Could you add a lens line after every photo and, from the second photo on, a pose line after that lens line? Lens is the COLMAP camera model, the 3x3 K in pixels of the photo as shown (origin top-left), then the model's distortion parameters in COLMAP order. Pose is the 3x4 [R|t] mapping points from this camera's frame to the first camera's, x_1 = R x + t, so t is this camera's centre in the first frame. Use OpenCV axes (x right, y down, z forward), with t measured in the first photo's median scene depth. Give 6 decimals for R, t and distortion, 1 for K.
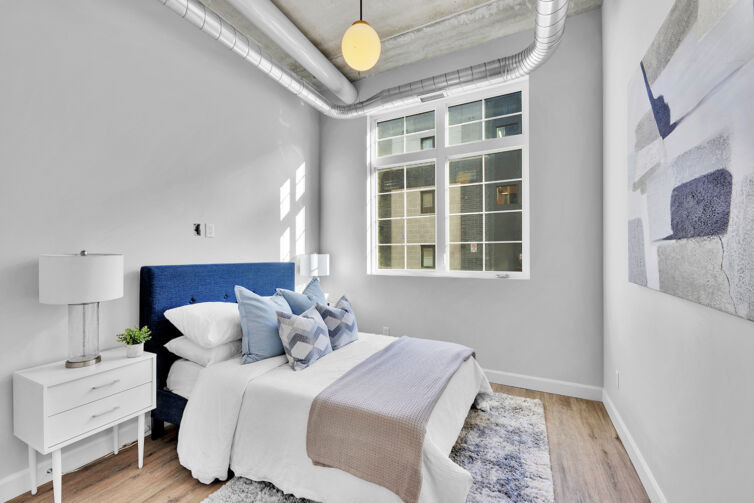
lens RADIAL K [[305.6, 0, 374.3], [0, 305.6, 252.7], [0, 0, 1]] dist [0.019167, -0.010788]
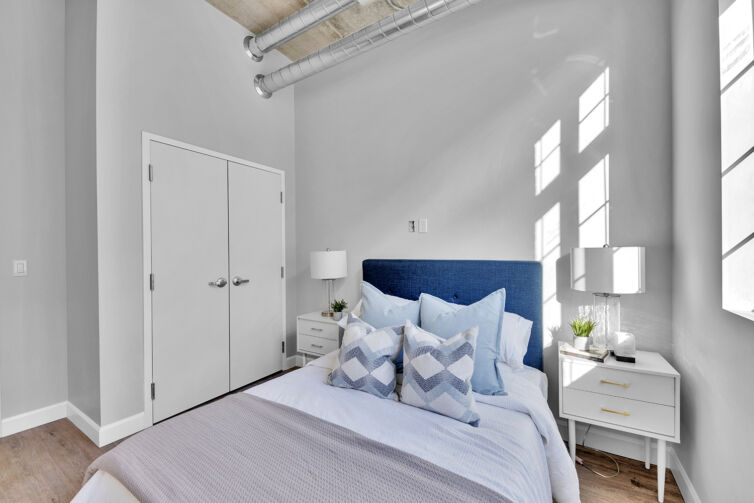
lens RADIAL K [[305.6, 0, 374.3], [0, 305.6, 252.7], [0, 0, 1]] dist [0.019167, -0.010788]
pose [[-0.110826, 0.006915, -0.993816, 0.568028], [0.012267, 0.999909, 0.005590, 0.007487], [0.993764, -0.011571, -0.110901, 1.158931]]
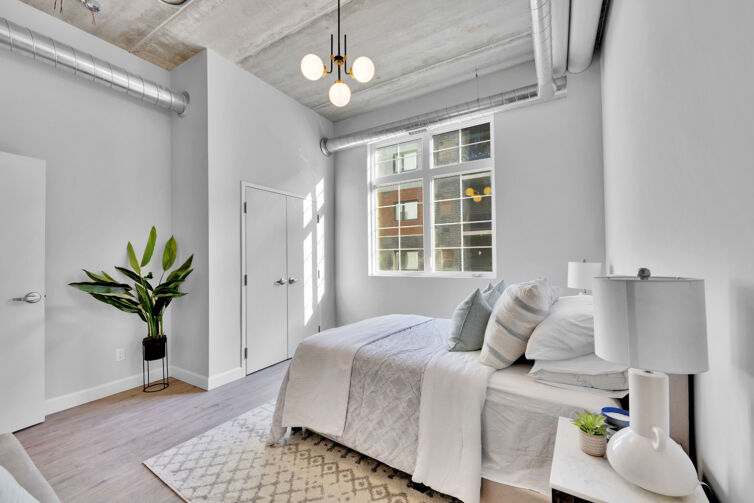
lens RADIAL K [[305.6, 0, 374.3], [0, 305.6, 252.7], [0, 0, 1]] dist [0.019167, -0.010788]
pose [[0.995330, -0.003088, -0.096484, 0.116290], [0.001942, 0.999926, -0.011970, -0.000259], [0.096514, 0.011727, 0.995263, -0.195173]]
